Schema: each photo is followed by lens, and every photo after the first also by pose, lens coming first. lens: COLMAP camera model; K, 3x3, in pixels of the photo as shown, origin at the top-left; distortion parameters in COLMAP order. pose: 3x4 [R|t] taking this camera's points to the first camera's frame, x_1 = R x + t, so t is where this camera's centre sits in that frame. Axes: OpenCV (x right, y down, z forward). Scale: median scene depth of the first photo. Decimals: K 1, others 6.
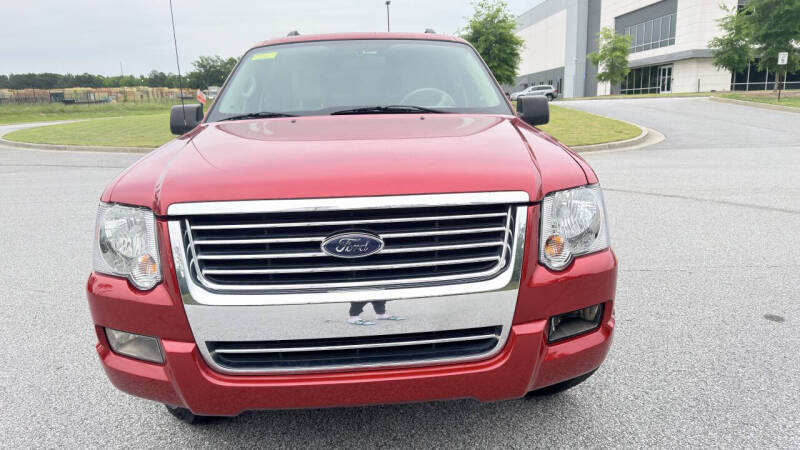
lens RADIAL K [[555.5, 0, 400.0], [0, 555.5, 225.0], [0, 0, 1]] dist [0.000454, -0.006850]
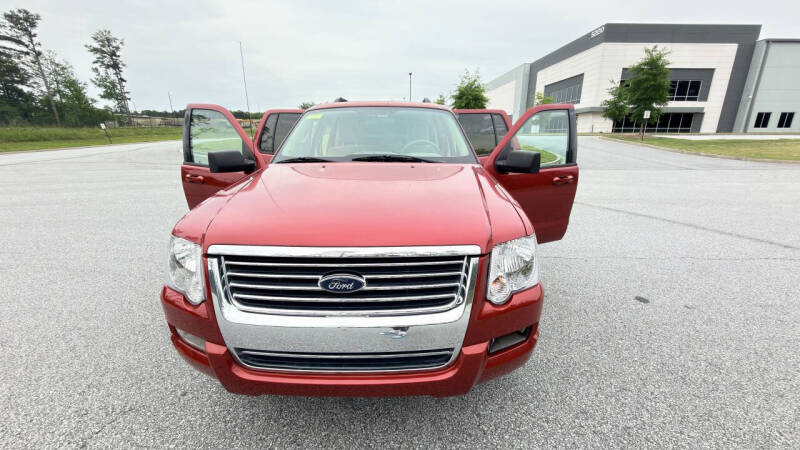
lens RADIAL K [[313.2, 0, 400.0], [0, 313.2, 225.0], [0, 0, 1]] dist [-0.000744, -0.000151]
pose [[0.998479, 0.039901, -0.038049, 0.048902], [-0.037164, 0.996847, 0.070107, -0.106712], [0.040726, -0.068586, 0.996814, 0.186713]]
